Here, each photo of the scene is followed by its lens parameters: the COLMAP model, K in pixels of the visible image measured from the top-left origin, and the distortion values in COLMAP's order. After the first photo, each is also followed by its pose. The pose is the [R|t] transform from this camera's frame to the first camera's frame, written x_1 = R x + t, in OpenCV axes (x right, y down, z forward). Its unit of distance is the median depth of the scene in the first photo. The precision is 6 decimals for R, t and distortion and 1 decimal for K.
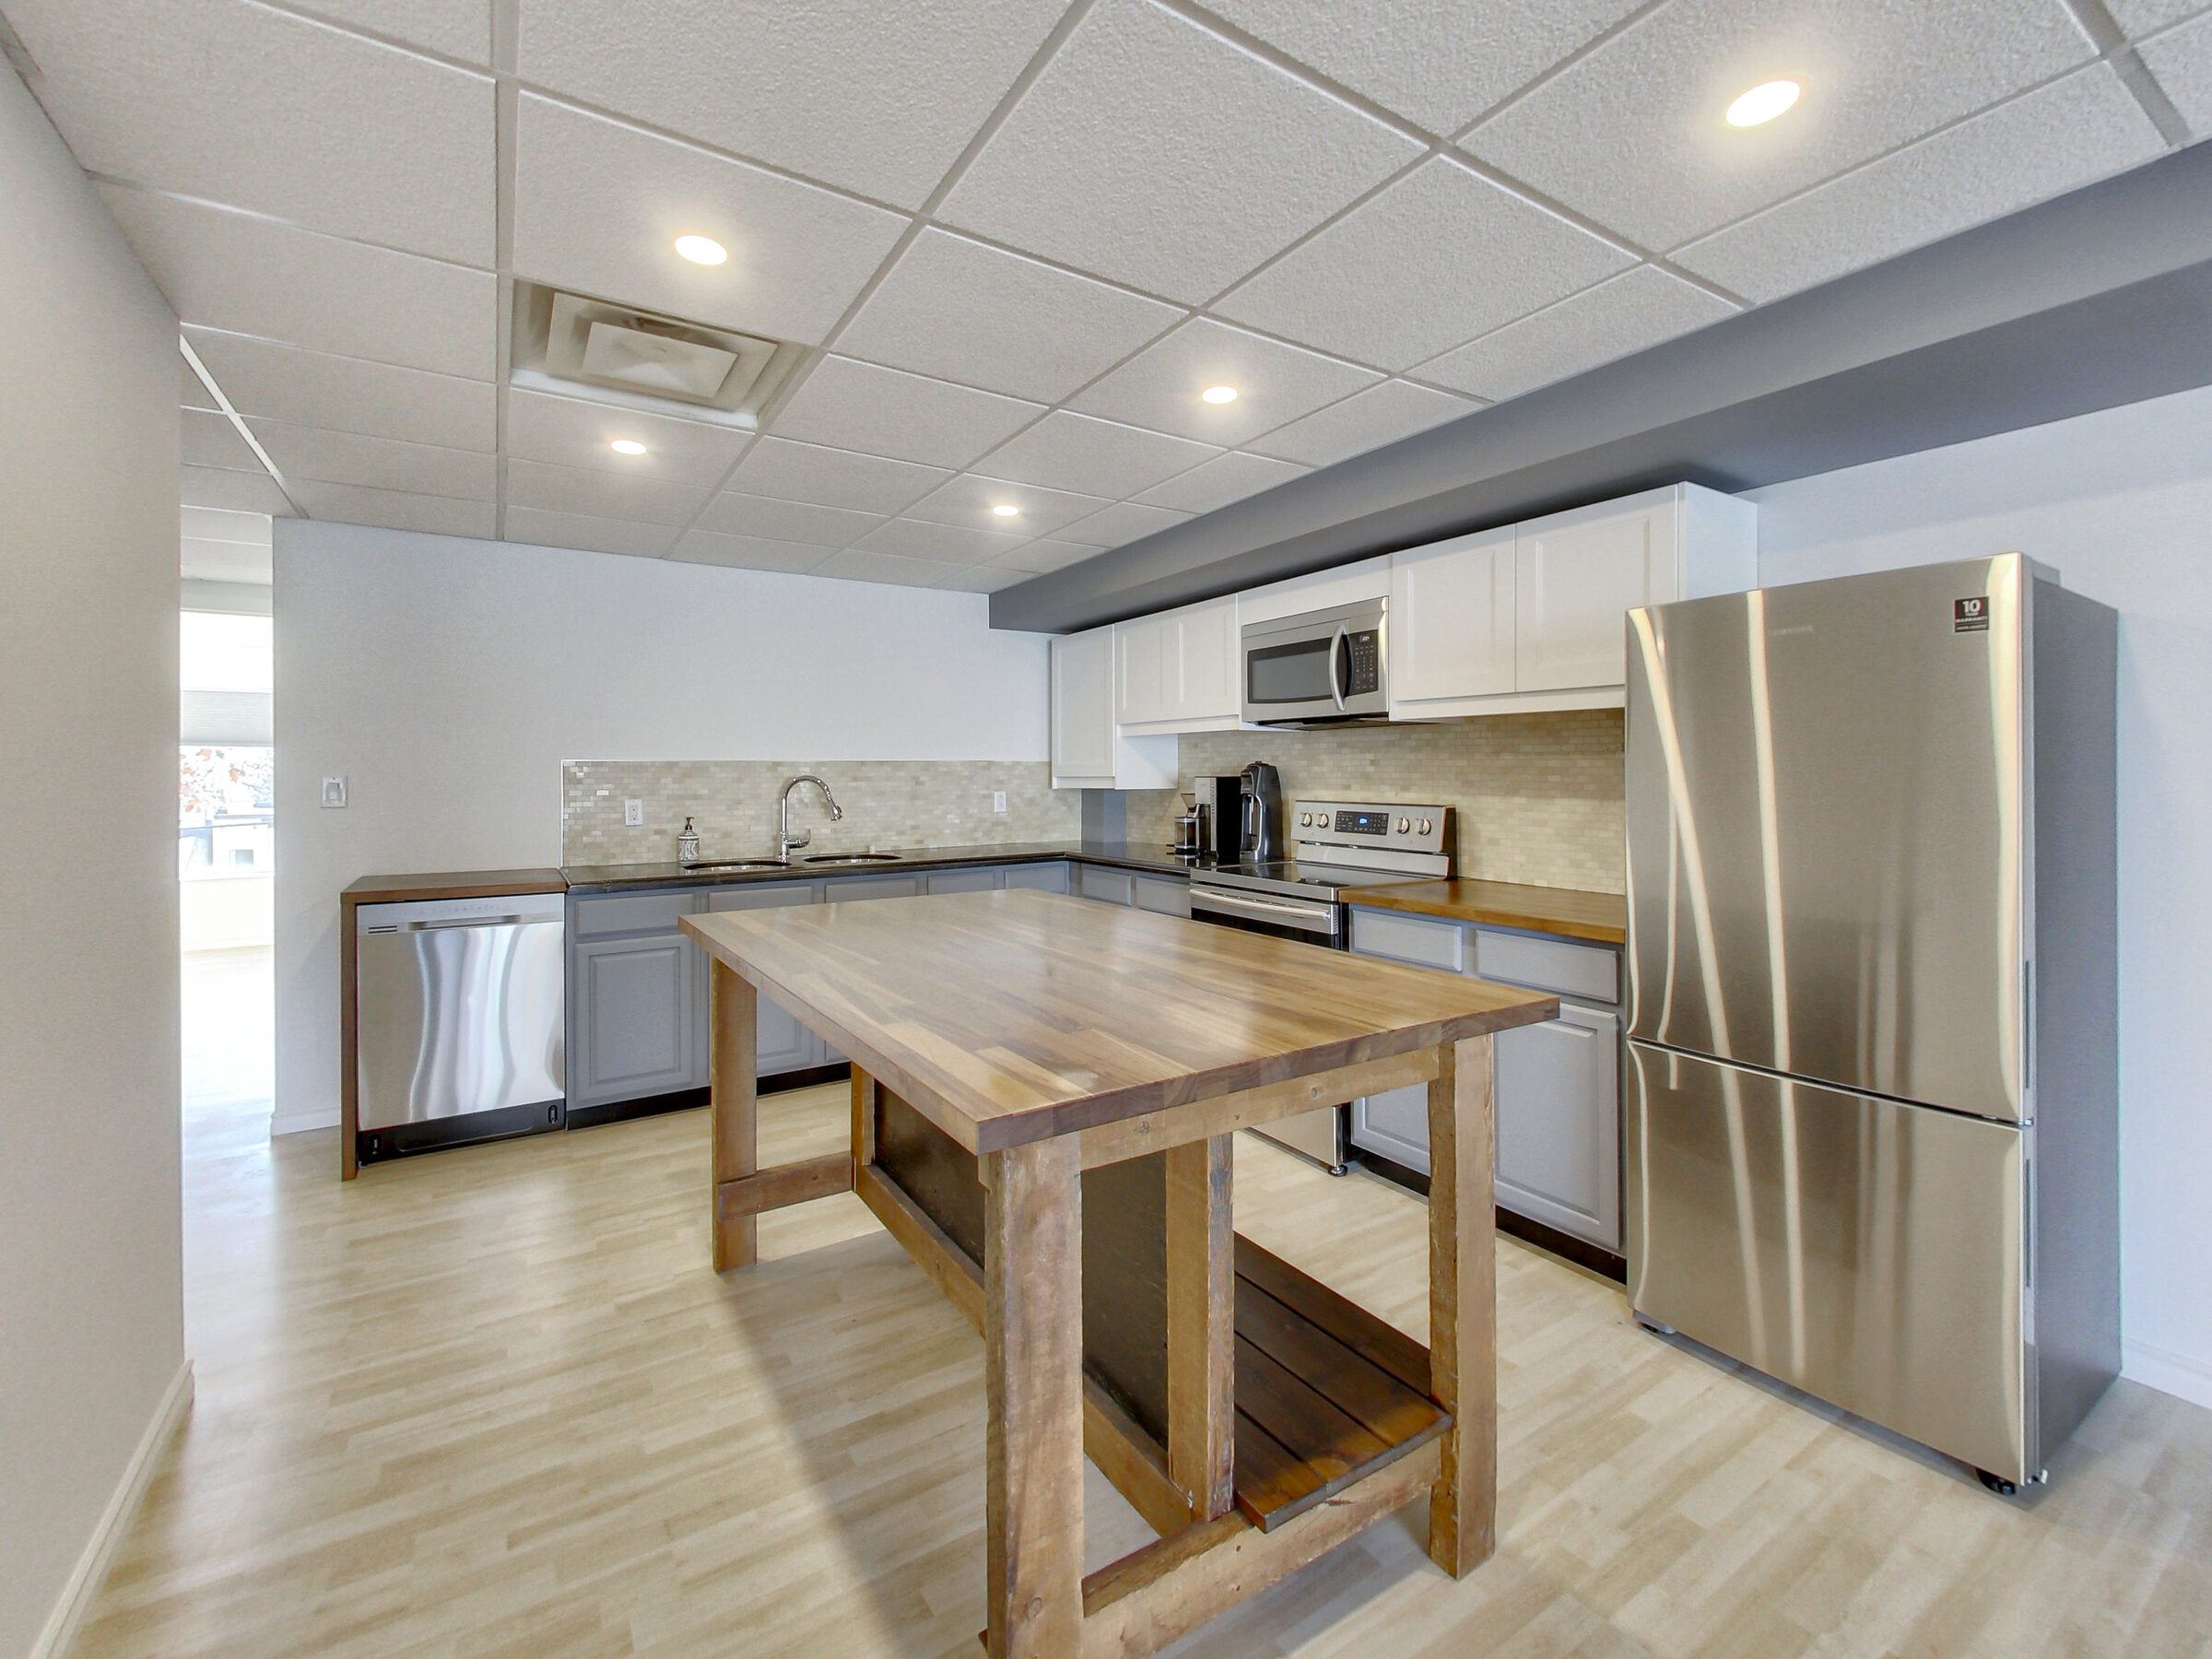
lens RADIAL K [[955.9, 0, 1095.4], [0, 955.9, 779.6], [0, 0, 1]] dist [0.020490, -0.000436]
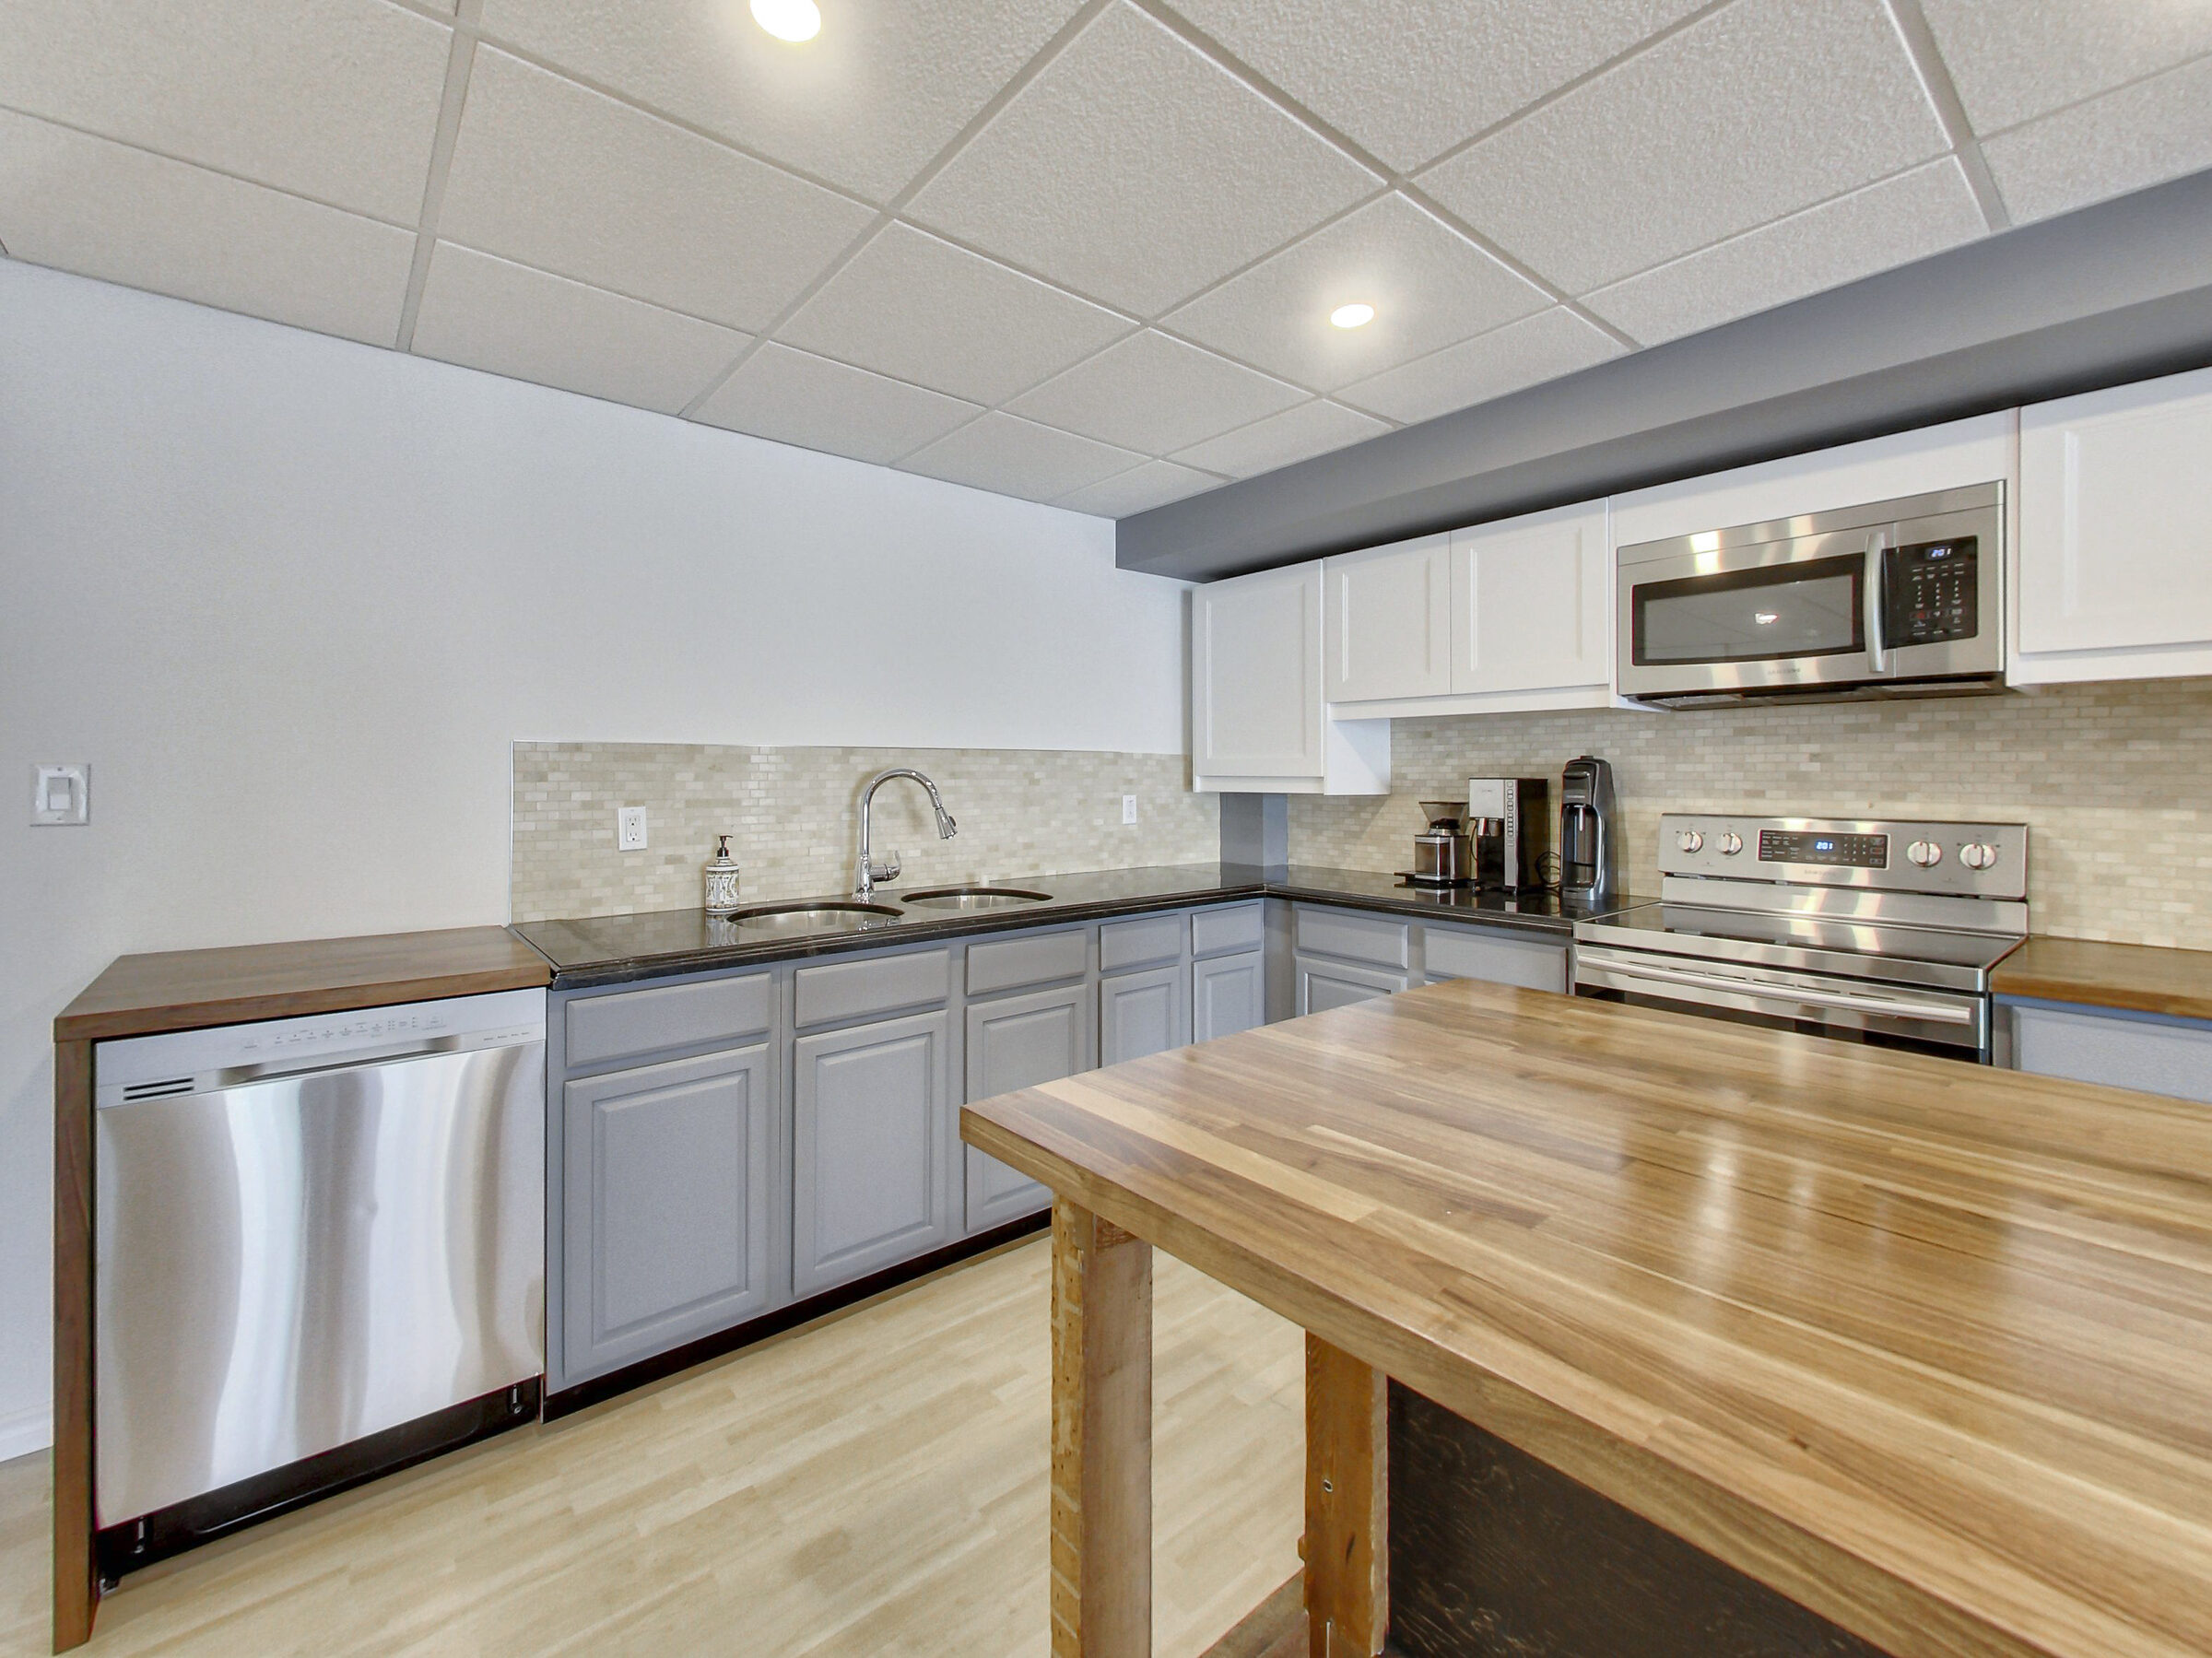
lens RADIAL K [[908.1, 0, 1066.4], [0, 908.1, 782.5], [0, 0, 1]] dist [-0.000442, 0.001376]
pose [[0.991716, 0.007776, 0.128215, -0.280544], [-0.007790, 0.999970, -0.000390, 0.004046], [-0.128214, -0.000612, 0.991746, 0.395681]]
